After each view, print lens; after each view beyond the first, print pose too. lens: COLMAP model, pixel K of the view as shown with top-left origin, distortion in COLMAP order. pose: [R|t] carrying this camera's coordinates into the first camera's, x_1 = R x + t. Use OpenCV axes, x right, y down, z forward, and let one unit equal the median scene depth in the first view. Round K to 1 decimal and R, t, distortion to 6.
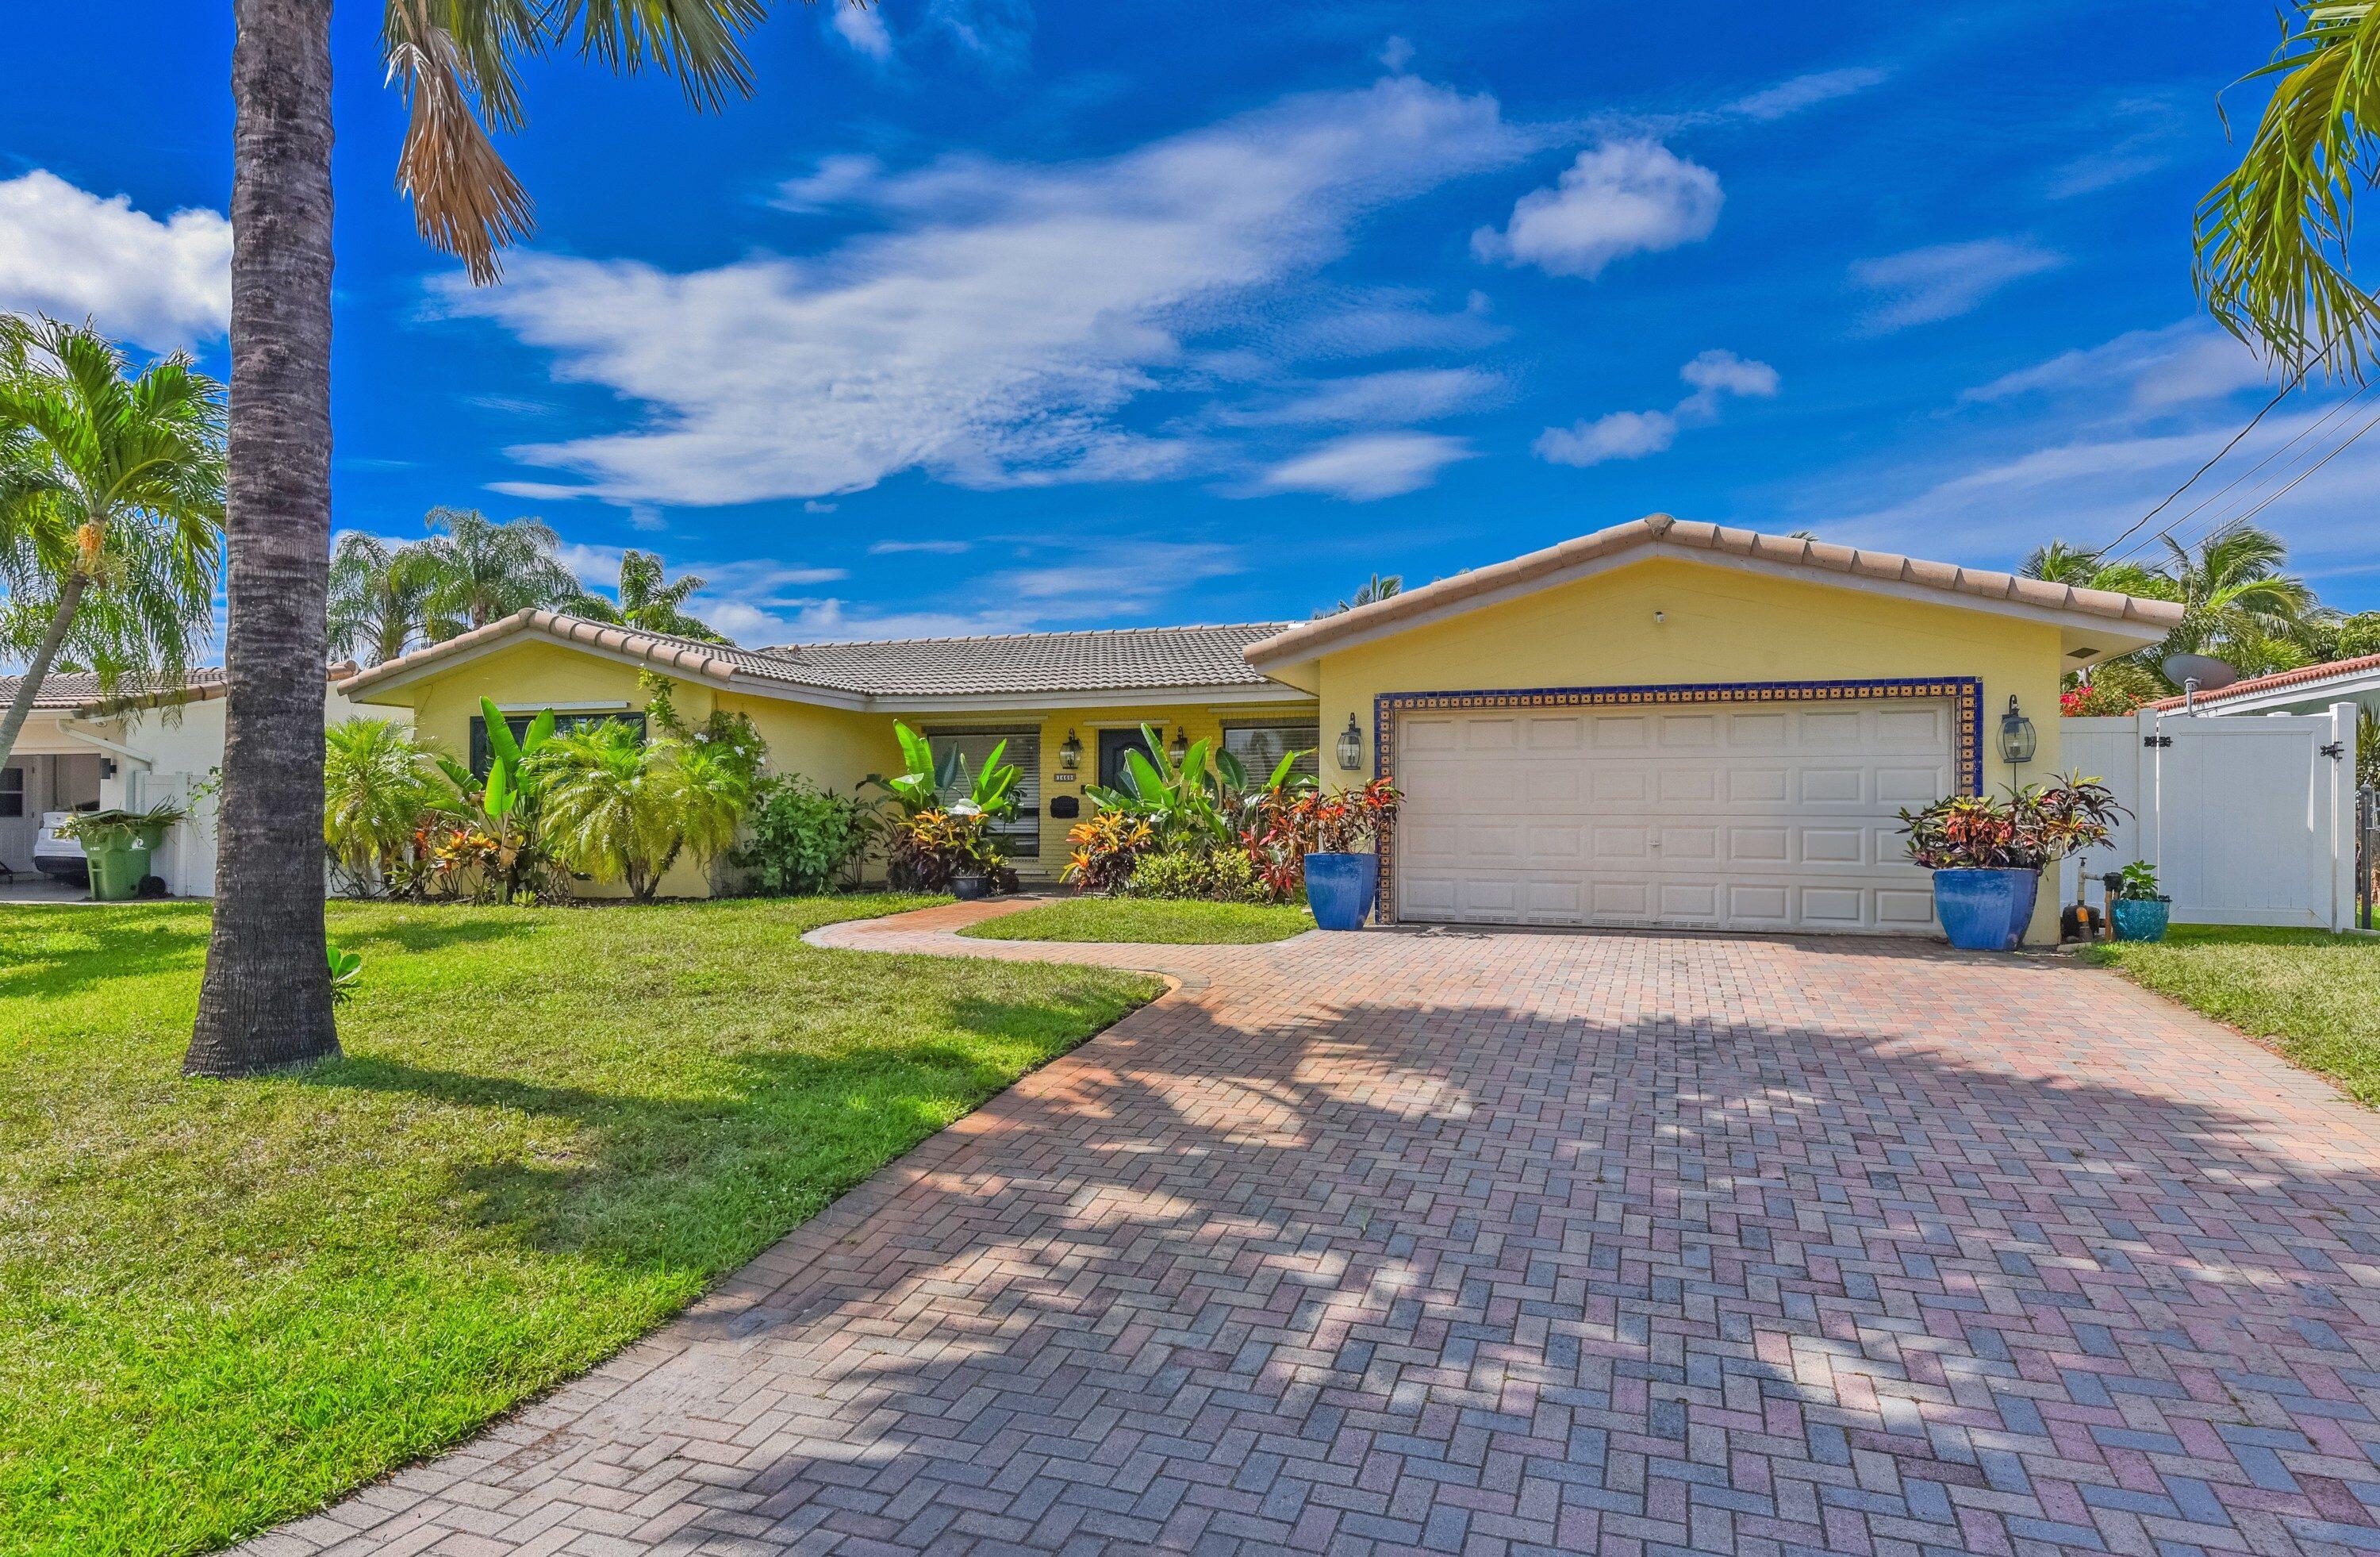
lens RADIAL K [[1242.4, 0, 1215.0], [0, 1242.4, 784.7], [0, 0, 1]] dist [0.029073, -0.000452]
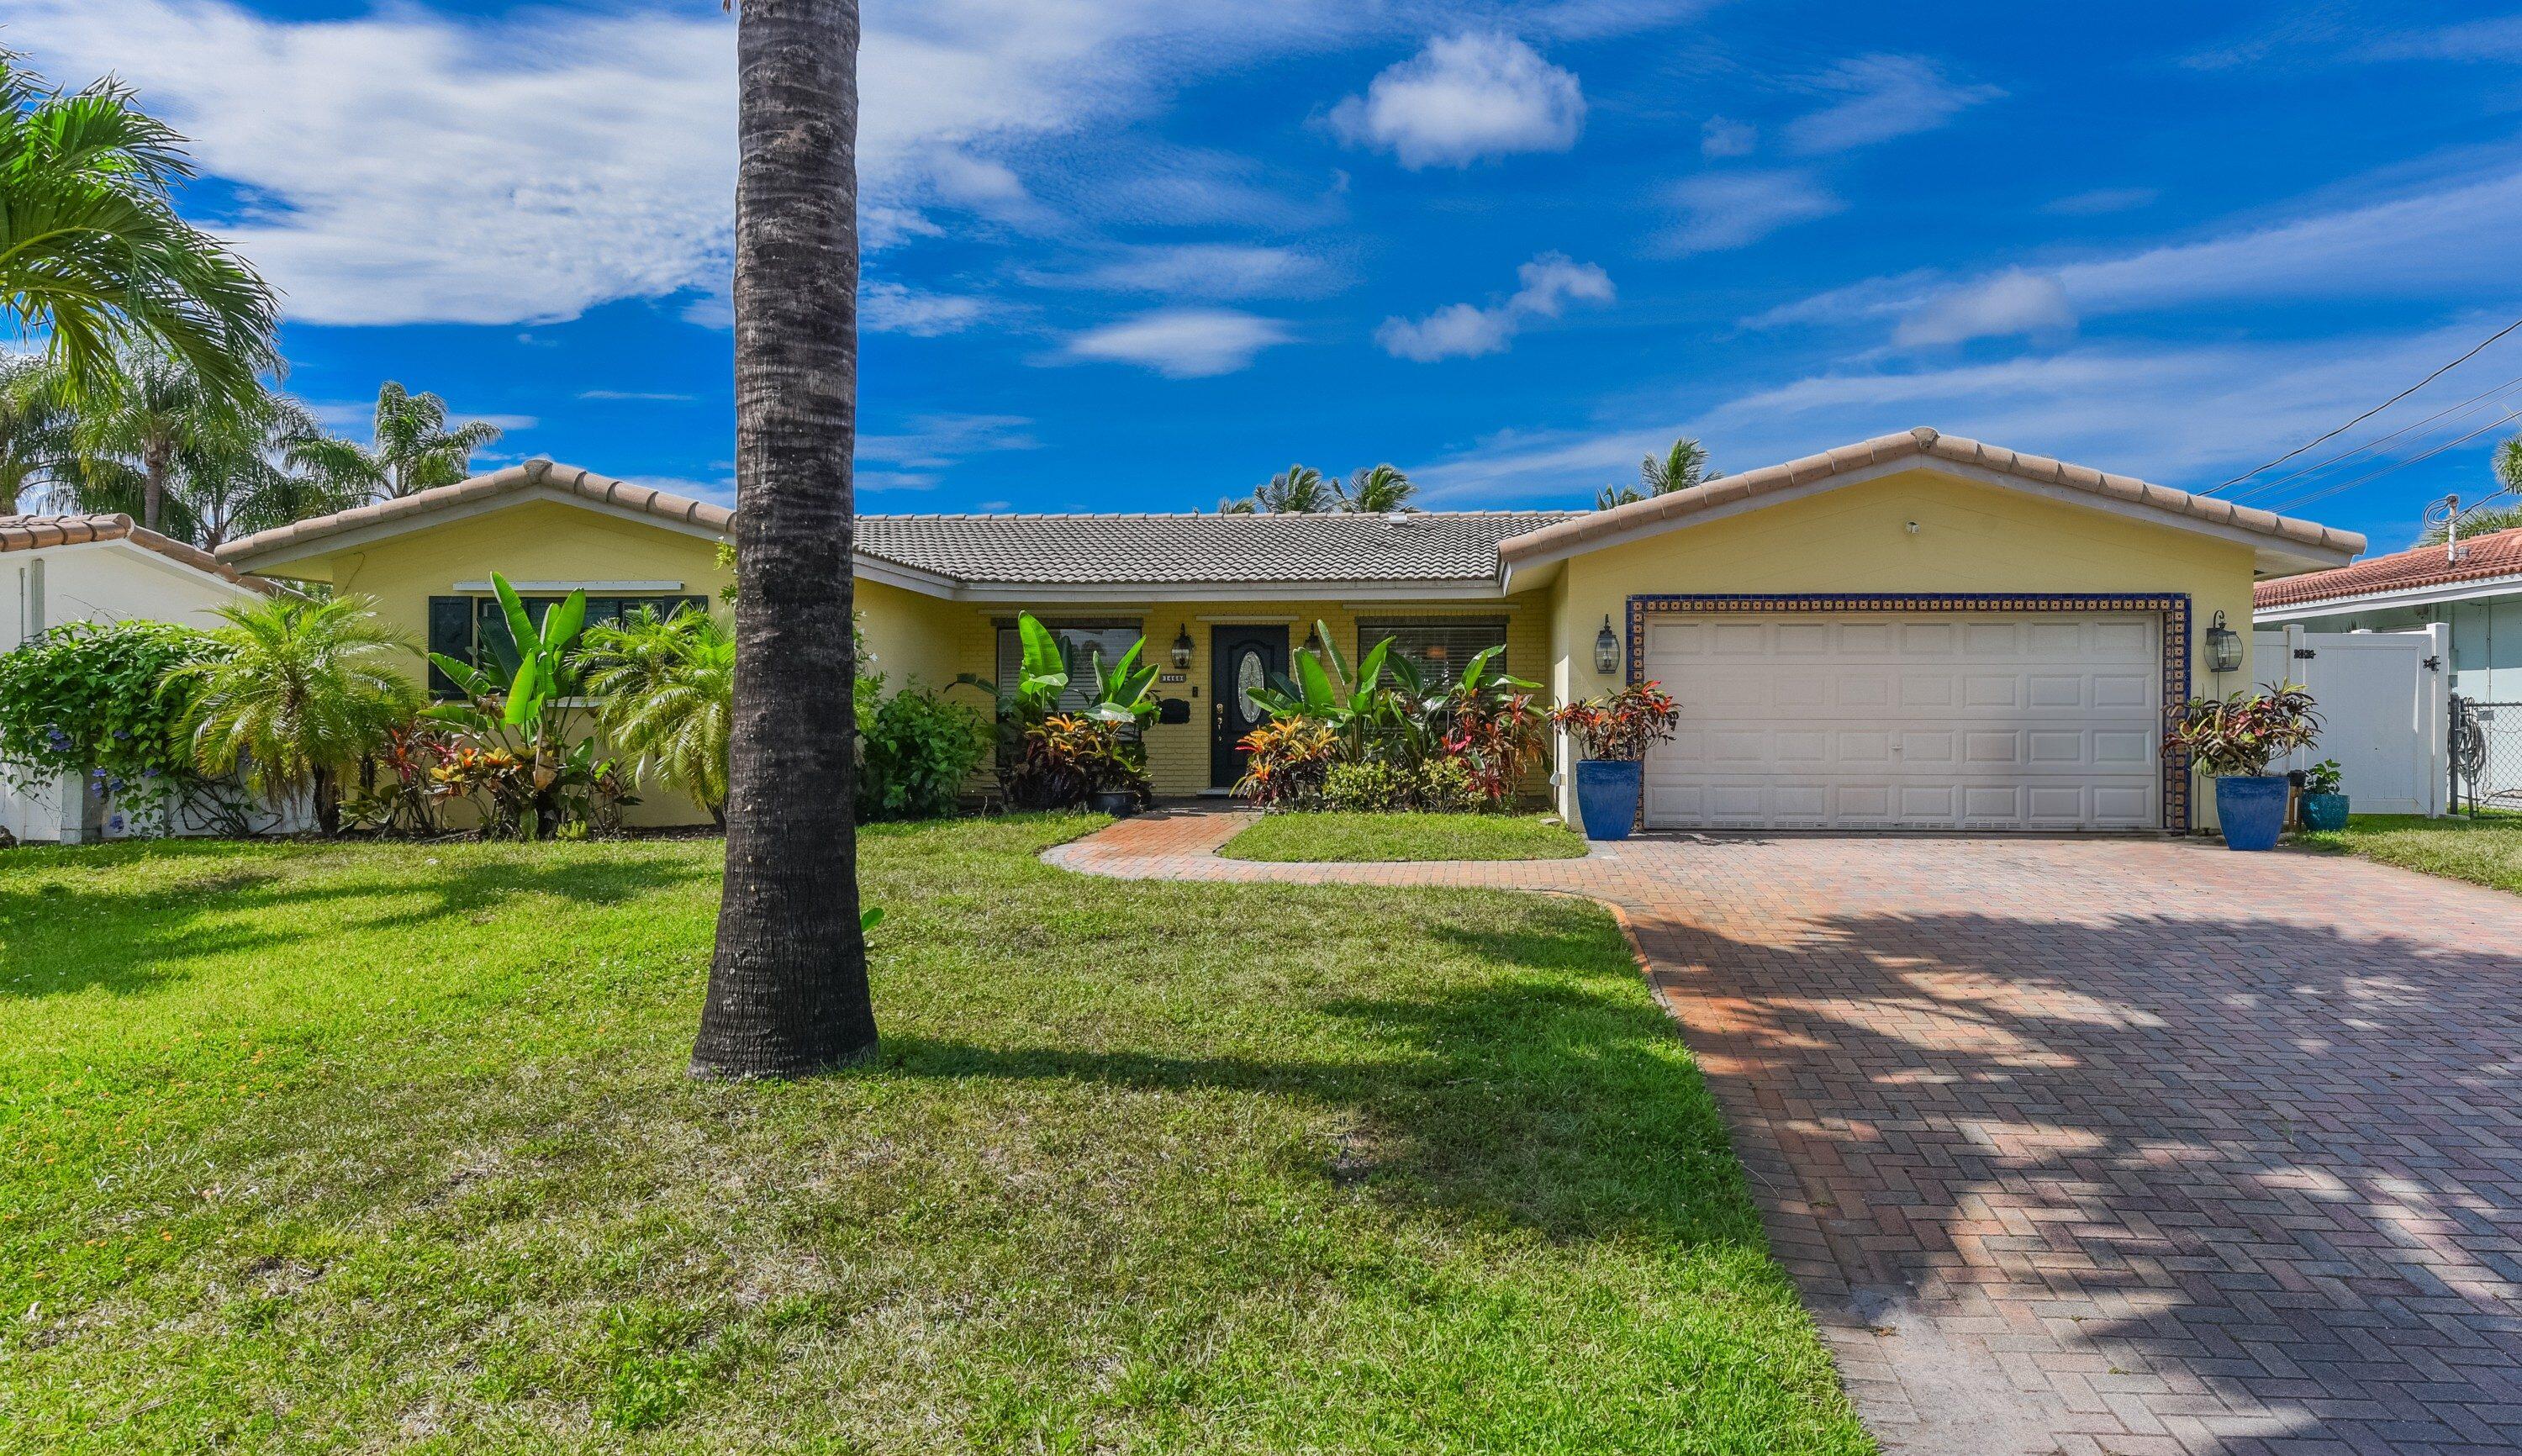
lens RADIAL K [[1327.3, 0, 1261.1], [0, 1327.3, 694.9], [0, 0, 1]] dist [0.023158, 0.000679]
pose [[0.959248, 0.000673, 0.282564, -0.364296], [-0.003761, 0.999939, 0.010387, -0.004393], [-0.282540, -0.011026, 0.959192, 0.072798]]
